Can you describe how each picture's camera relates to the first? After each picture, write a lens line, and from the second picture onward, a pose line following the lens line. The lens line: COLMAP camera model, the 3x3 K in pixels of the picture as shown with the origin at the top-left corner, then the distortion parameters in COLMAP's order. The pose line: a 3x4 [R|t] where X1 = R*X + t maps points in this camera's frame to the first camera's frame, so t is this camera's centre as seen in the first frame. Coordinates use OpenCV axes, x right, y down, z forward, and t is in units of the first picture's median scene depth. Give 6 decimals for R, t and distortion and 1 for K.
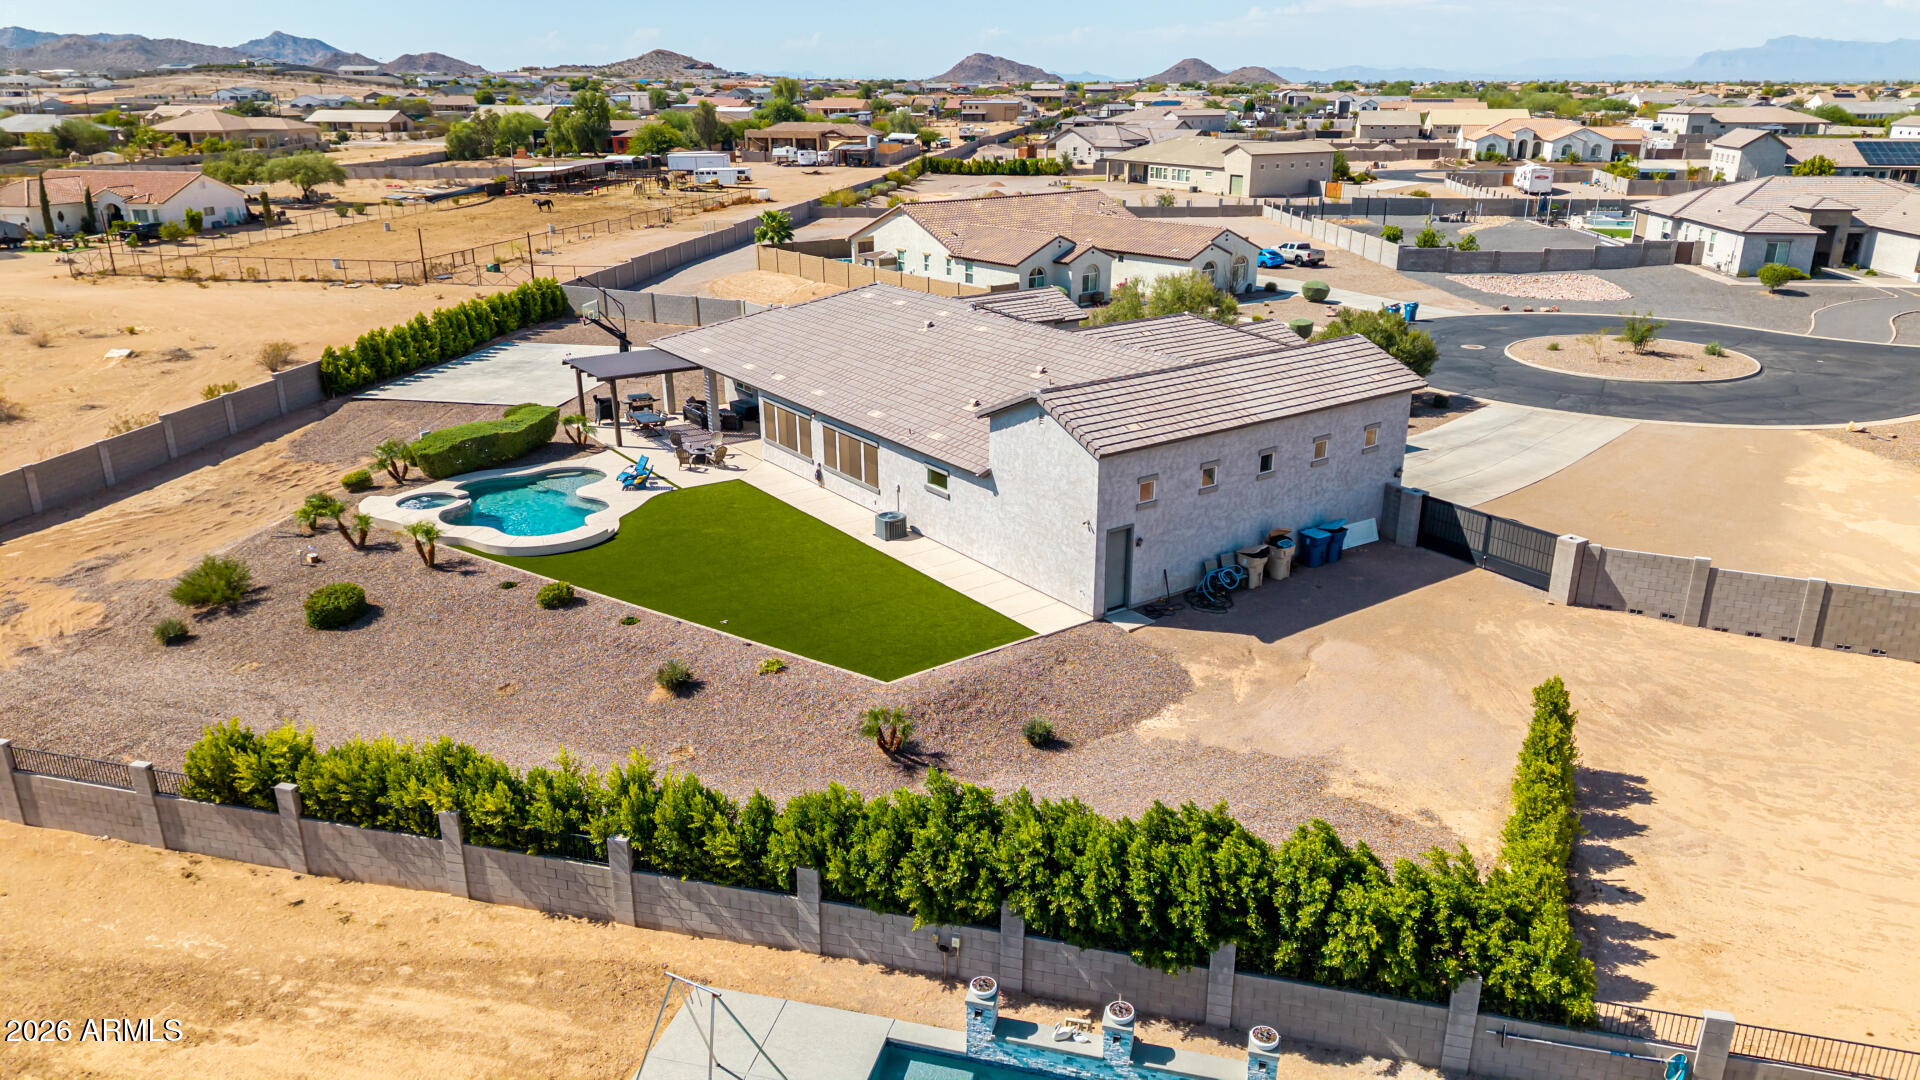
lens RADIAL K [[1272.2, 0, 967.2], [0, 1272.2, 545.9], [0, 0, 1]] dist [0.047189, -0.058558]
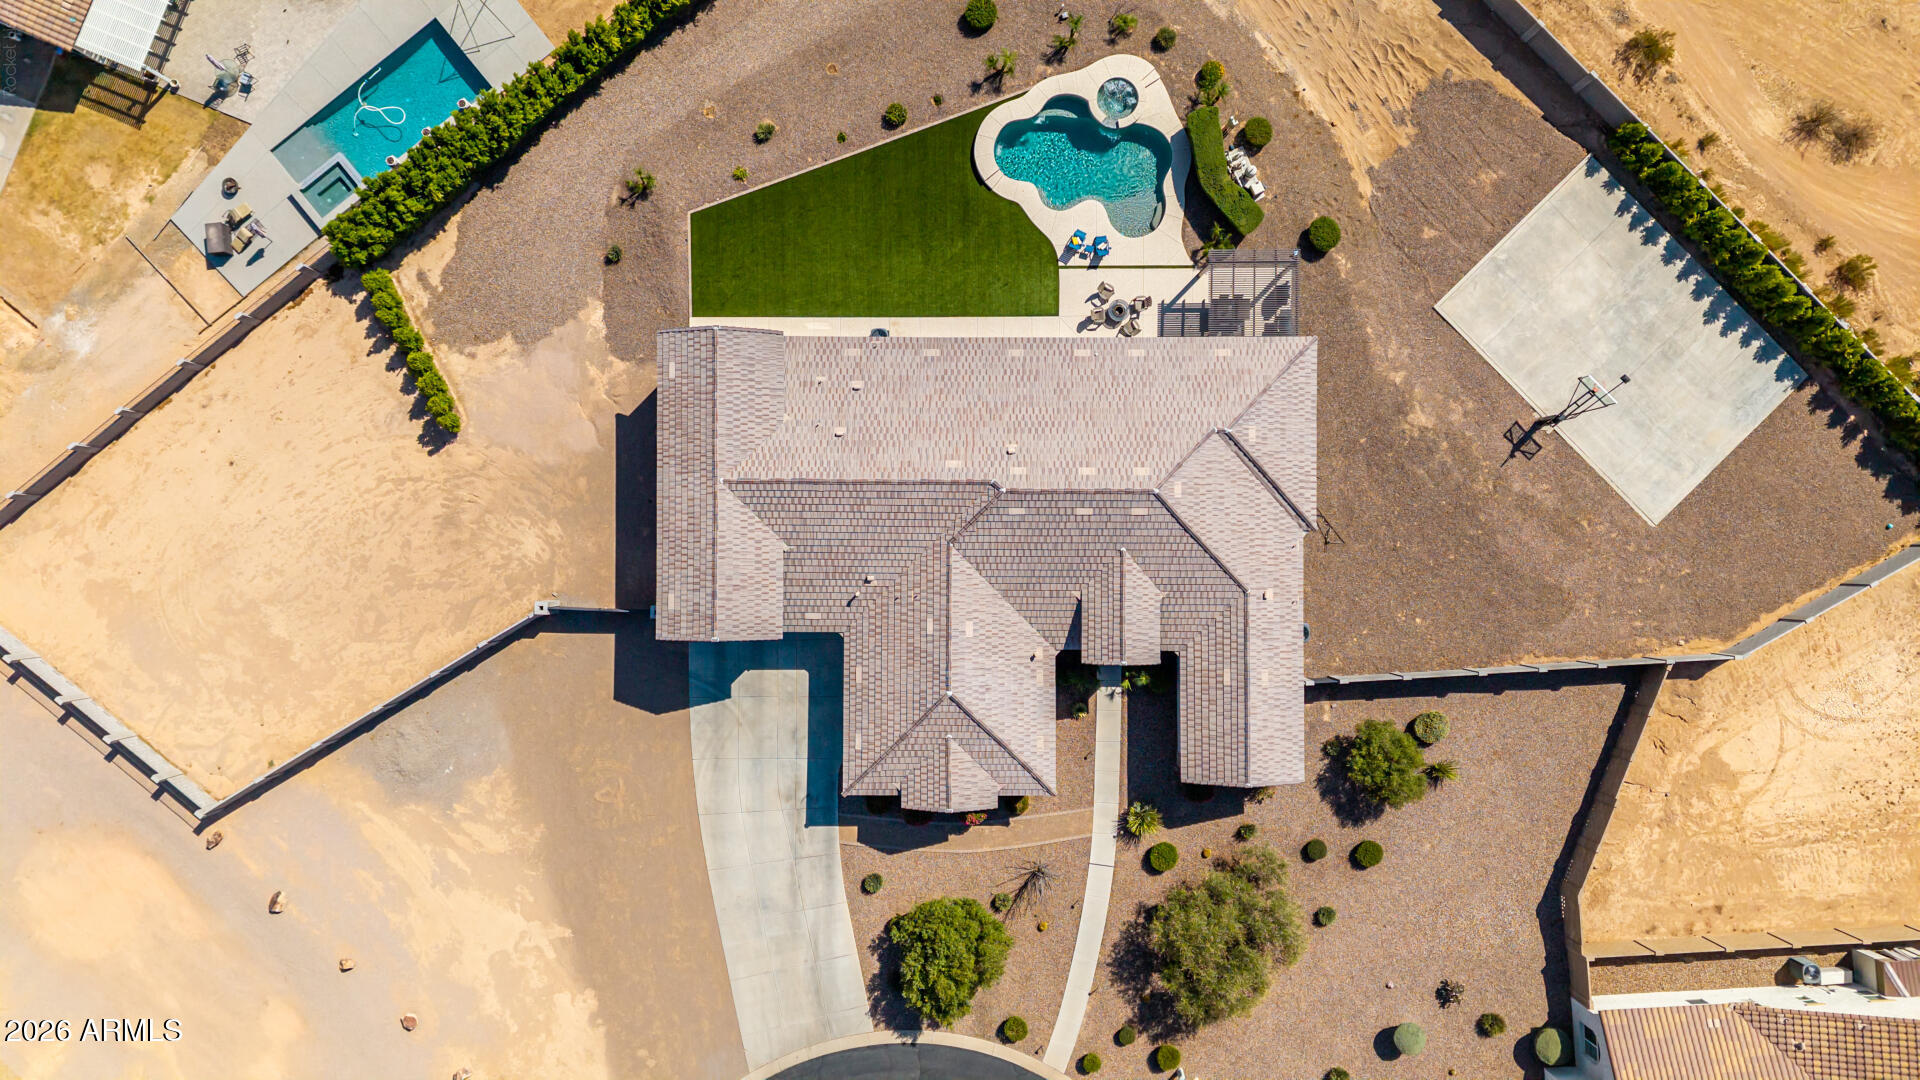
lens RADIAL K [[1272.2, 0, 956.8], [0, 1272.2, 520.7], [0, 0, 1]] dist [0.047189, -0.058558]
pose [[-0.591071, 0.806619, -0.000870, 0.053272], [-0.272293, -0.198514, 0.941514, -1.354418], [0.759270, 0.556739, 0.336972, 0.634994]]
